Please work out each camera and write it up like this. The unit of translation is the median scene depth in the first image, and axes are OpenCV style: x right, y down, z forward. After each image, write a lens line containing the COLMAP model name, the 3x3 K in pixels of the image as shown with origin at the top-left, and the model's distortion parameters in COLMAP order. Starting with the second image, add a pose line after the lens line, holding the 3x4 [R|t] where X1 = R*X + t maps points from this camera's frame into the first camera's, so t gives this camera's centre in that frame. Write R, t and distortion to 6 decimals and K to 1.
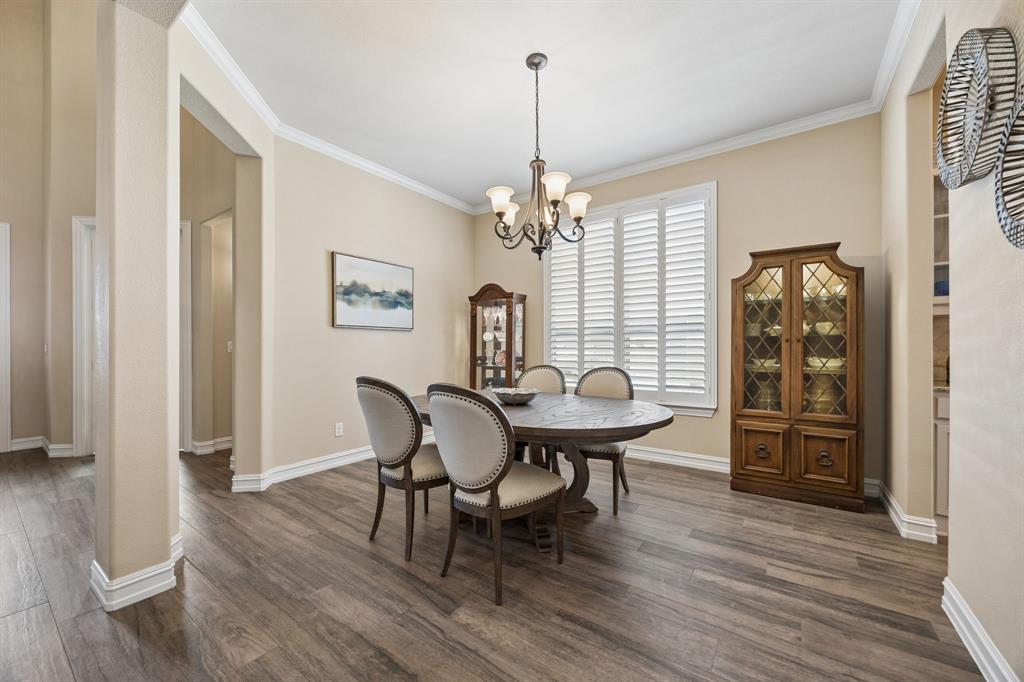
lens RADIAL K [[392.2, 0, 509.3], [0, 392.2, 345.5], [0, 0, 1]] dist [-0.006001, -0.000092]
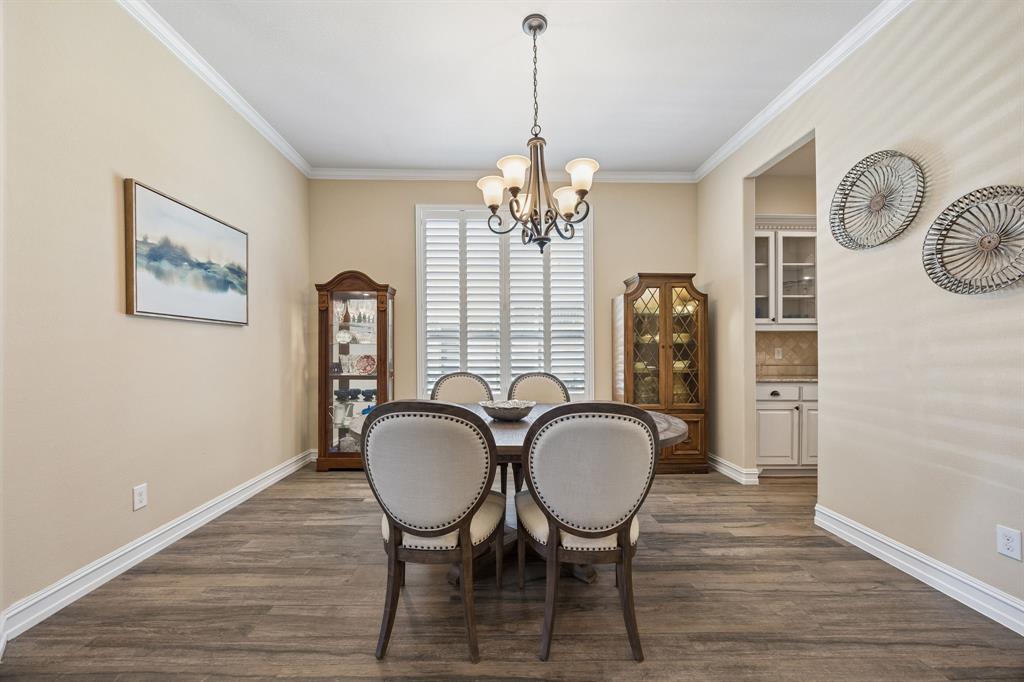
lens RADIAL K [[392.2, 0, 503.6], [0, 392.2, 350.5], [0, 0, 1]] dist [-0.006001, -0.000092]
pose [[0.800856, 0.004045, 0.598843, -0.429310], [-0.005227, 0.999986, 0.000236, 0.001424], [-0.598834, -0.003319, 0.800866, 0.287047]]
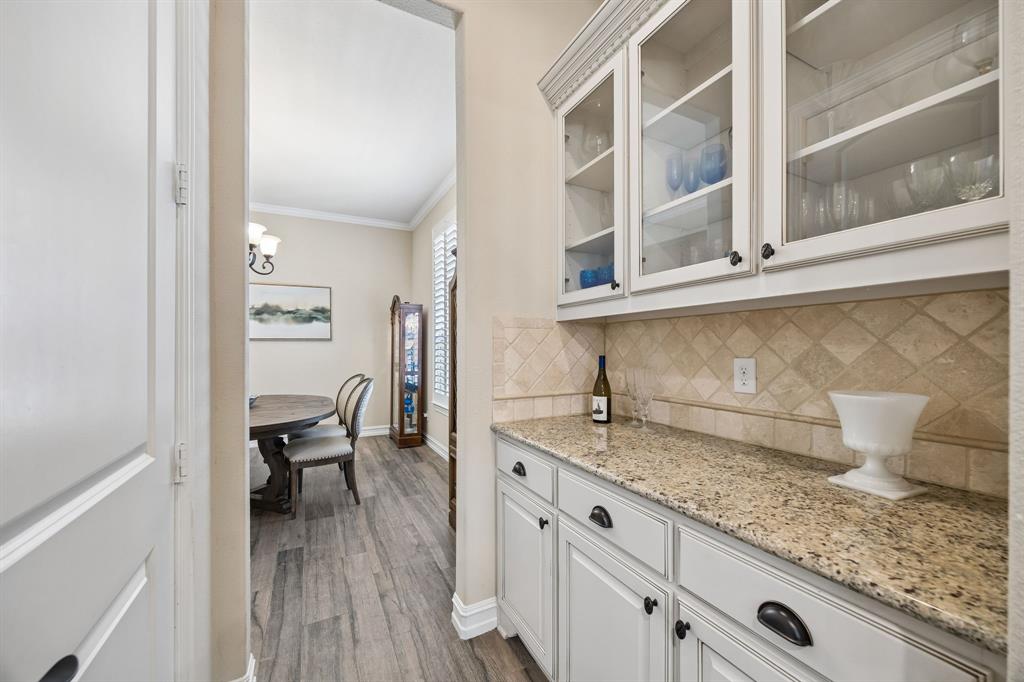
lens RADIAL K [[392.2, 0, 509.6], [0, 392.2, 348.1], [0, 0, 1]] dist [-0.006001, -0.000092]
pose [[0.890389, -0.002695, -0.455192, 1.112278], [0.005800, 0.999968, 0.005424, -0.027976], [0.455163, -0.007469, 0.890377, 0.291092]]
